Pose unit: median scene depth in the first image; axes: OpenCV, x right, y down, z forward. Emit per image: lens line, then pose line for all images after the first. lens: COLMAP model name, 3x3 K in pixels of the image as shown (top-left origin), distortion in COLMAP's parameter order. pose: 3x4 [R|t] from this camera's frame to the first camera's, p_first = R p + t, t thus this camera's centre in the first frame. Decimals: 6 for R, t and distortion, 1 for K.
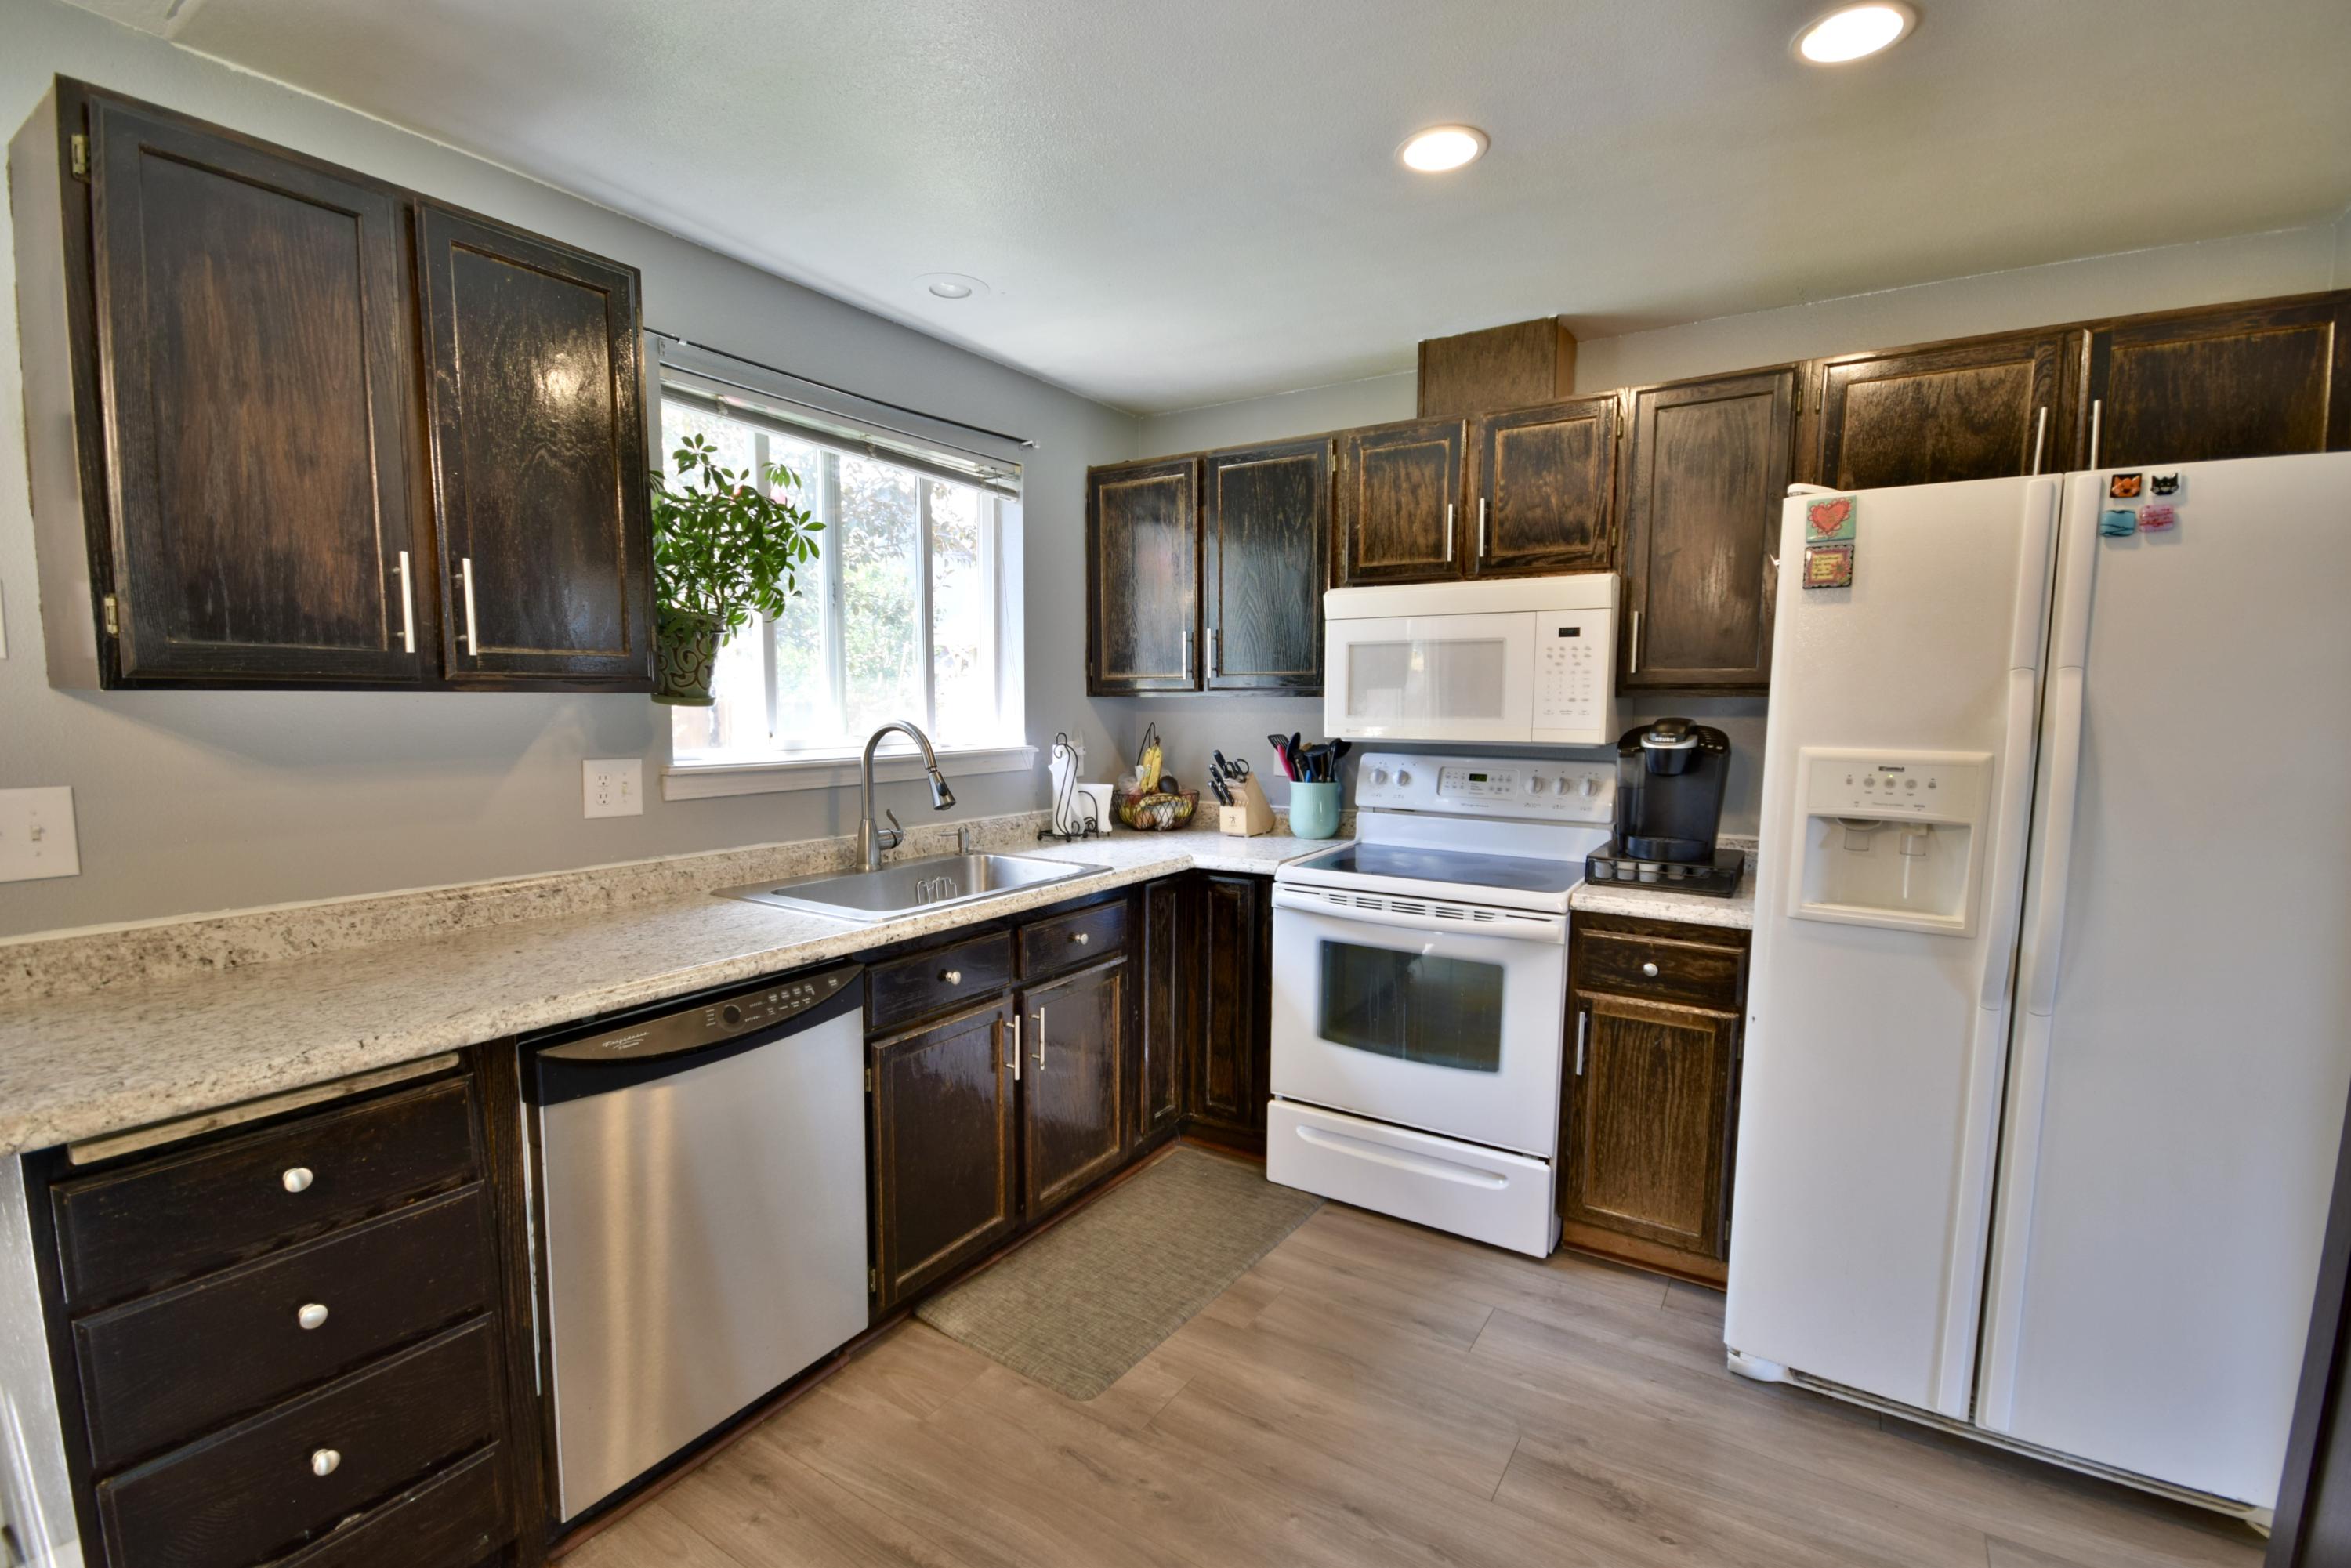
lens RADIAL K [[1031.6, 0, 1169.4], [0, 1031.6, 804.8], [0, 0, 1]] dist [0.022927, -0.019134]
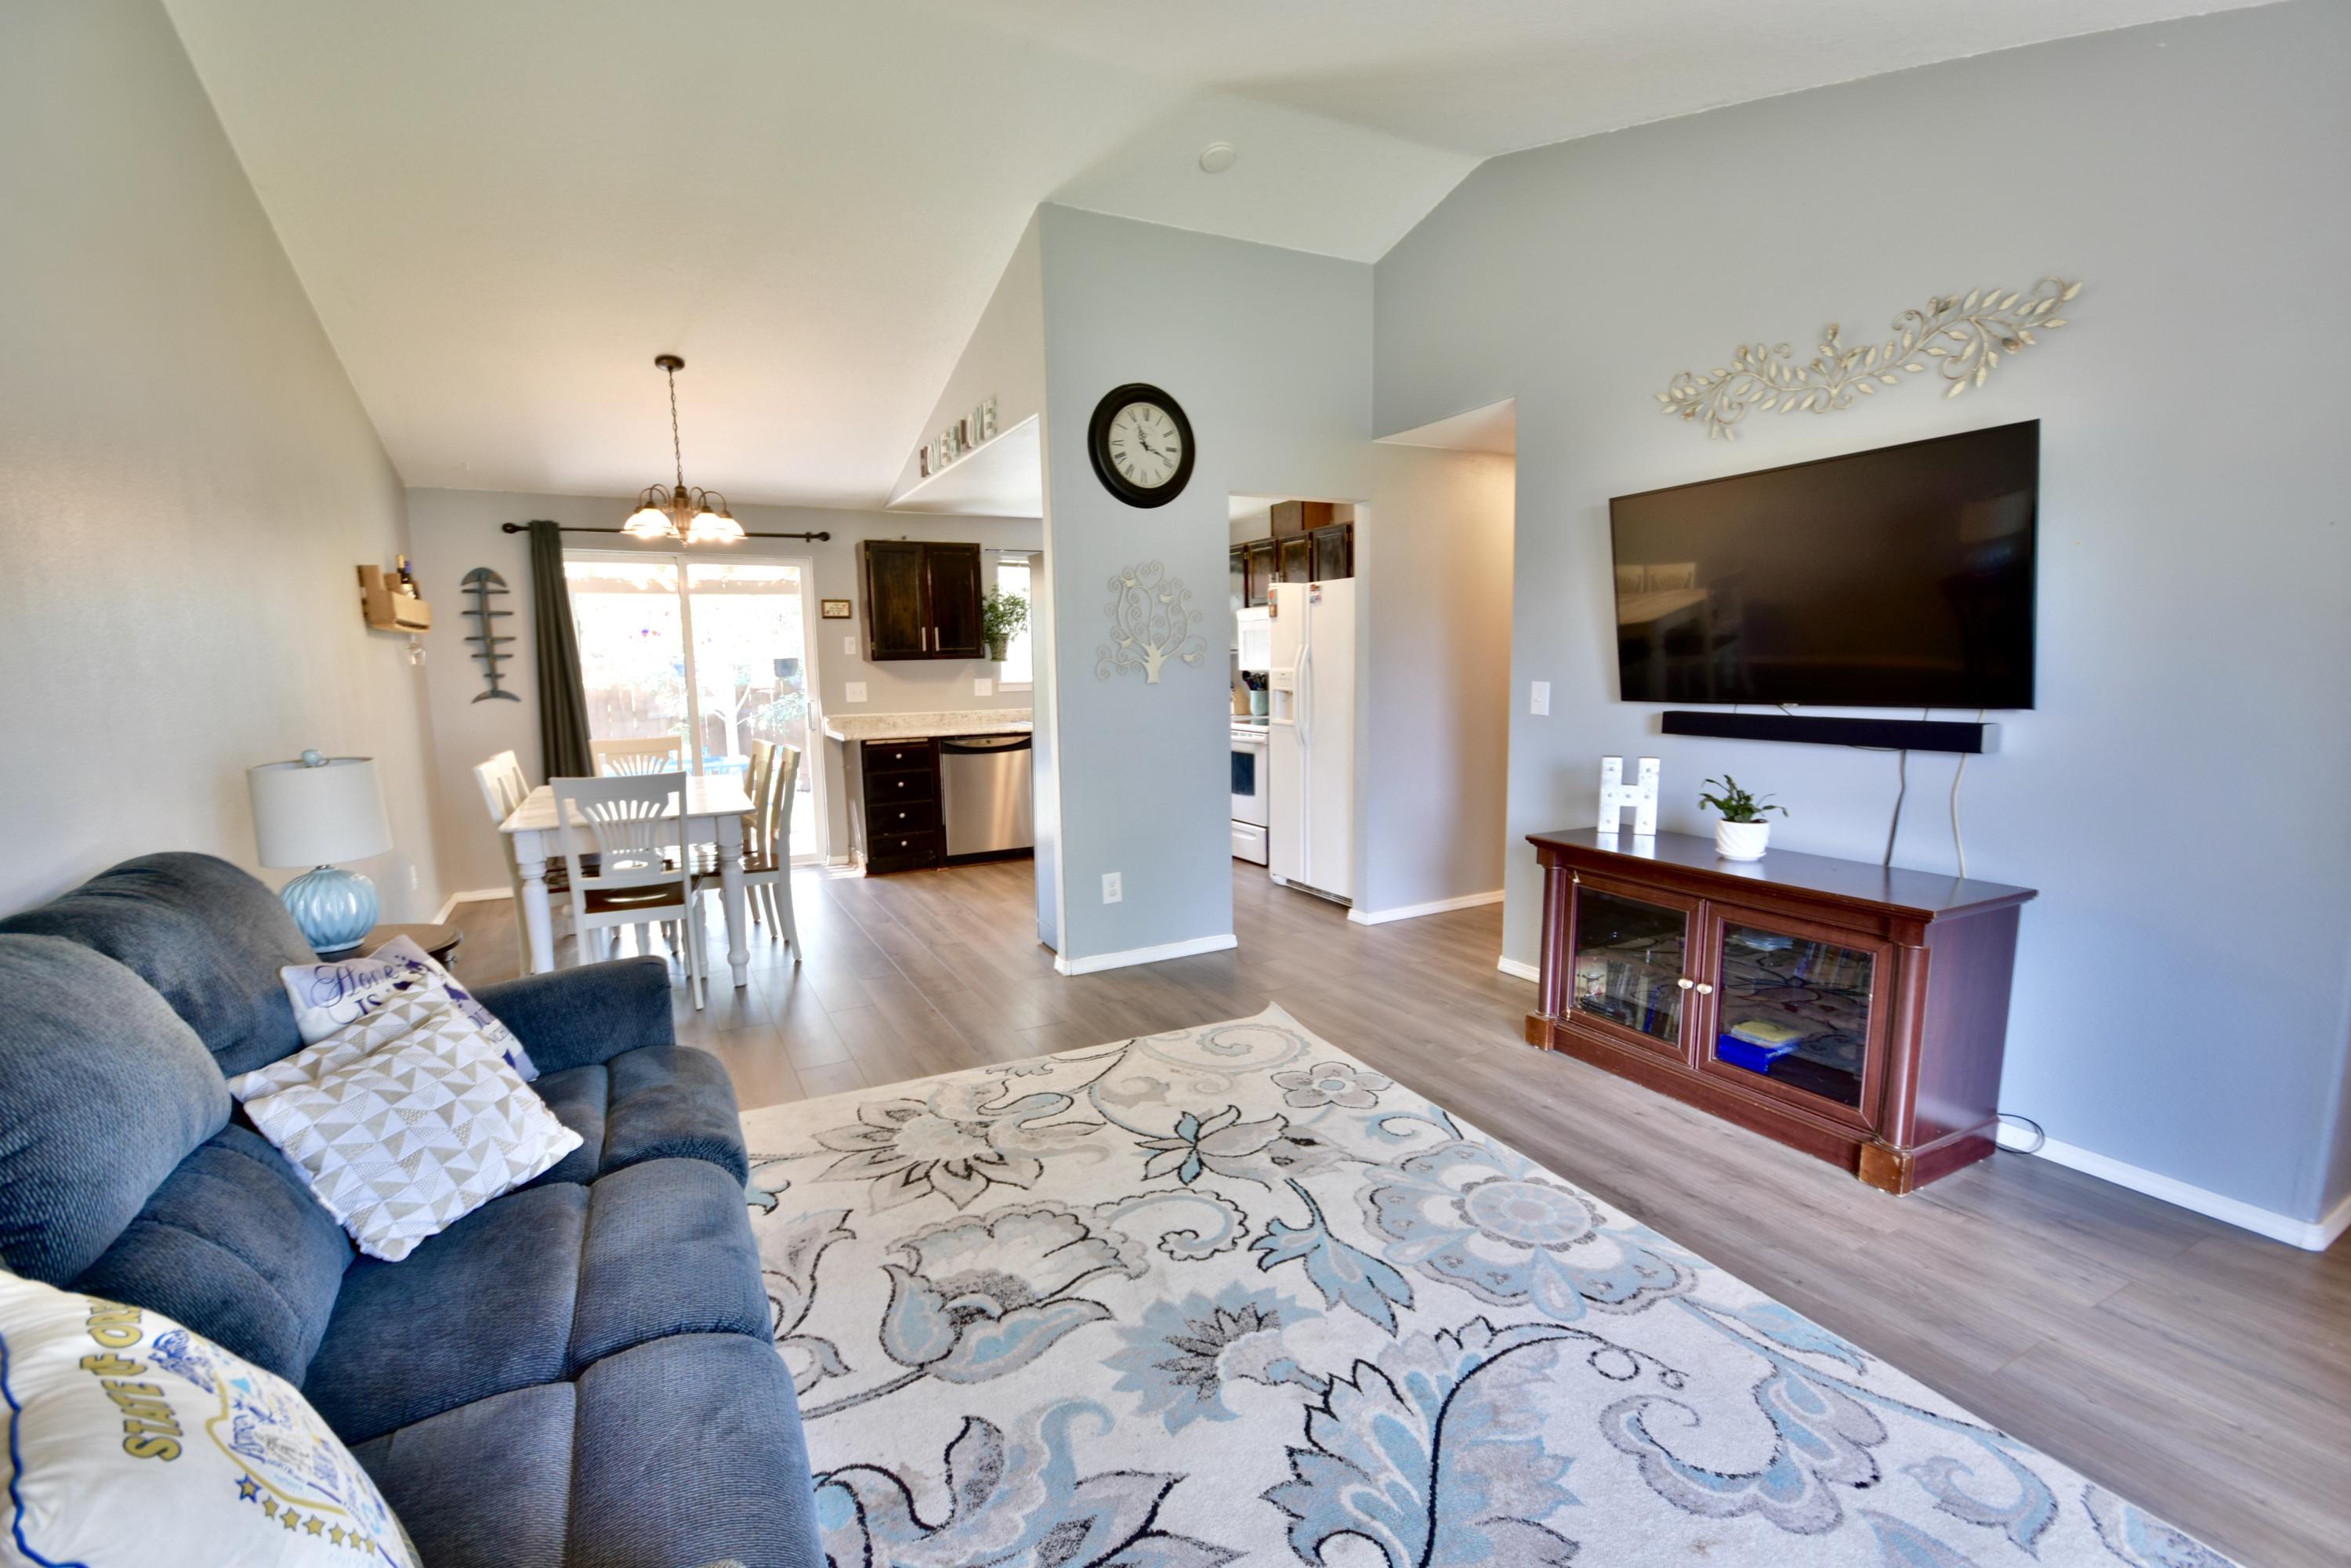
lens RADIAL K [[1035.2, 0, 1184.5], [0, 1035.2, 802.9], [0, 0, 1]] dist [0.000671, -0.000164]
pose [[0.877837, 0.044466, -0.476891, 2.258334], [-0.025793, 0.998625, 0.045635, 0.256329], [0.478265, -0.027759, 0.877777, -2.238286]]
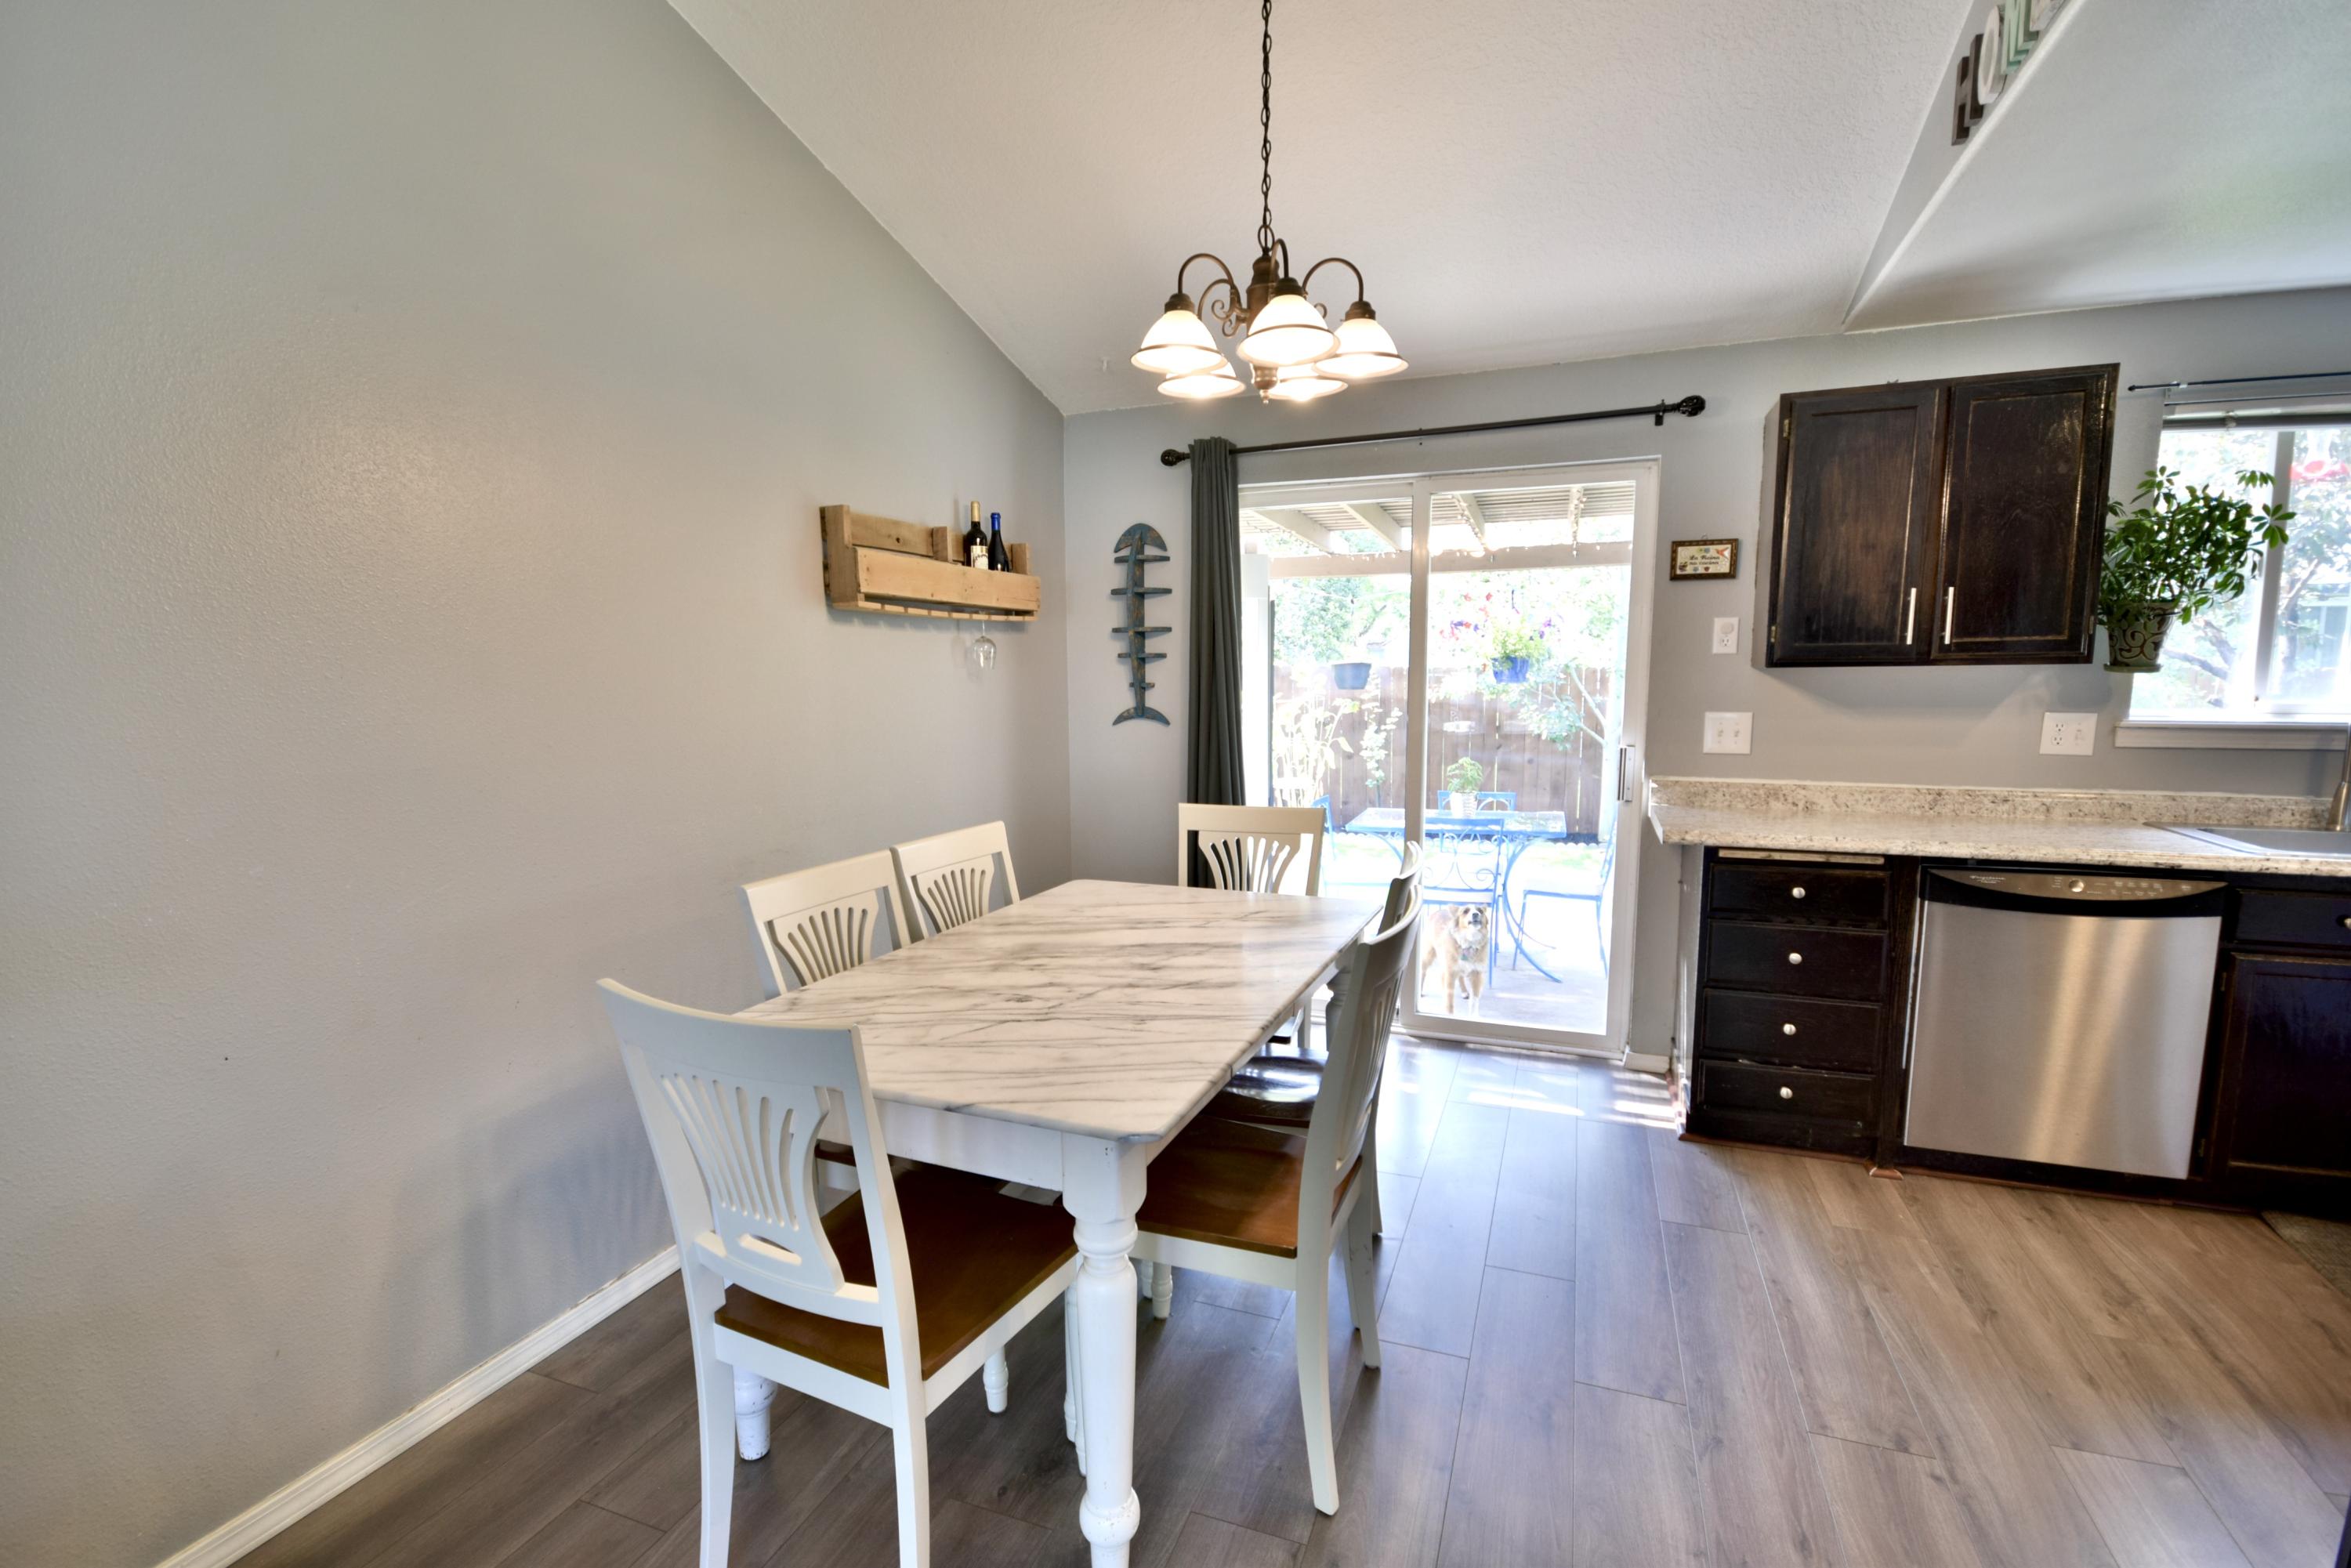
lens RADIAL K [[1045.9, 0, 1167.3], [0, 1045.9, 810.8], [0, 0, 1]] dist [0.008616, -0.000165]
pose [[0.202011, 0.120700, -0.971917, 0.811916], [-0.091568, 0.990358, 0.103958, 0.067448], [0.975093, 0.067996, 0.211115, -0.616738]]
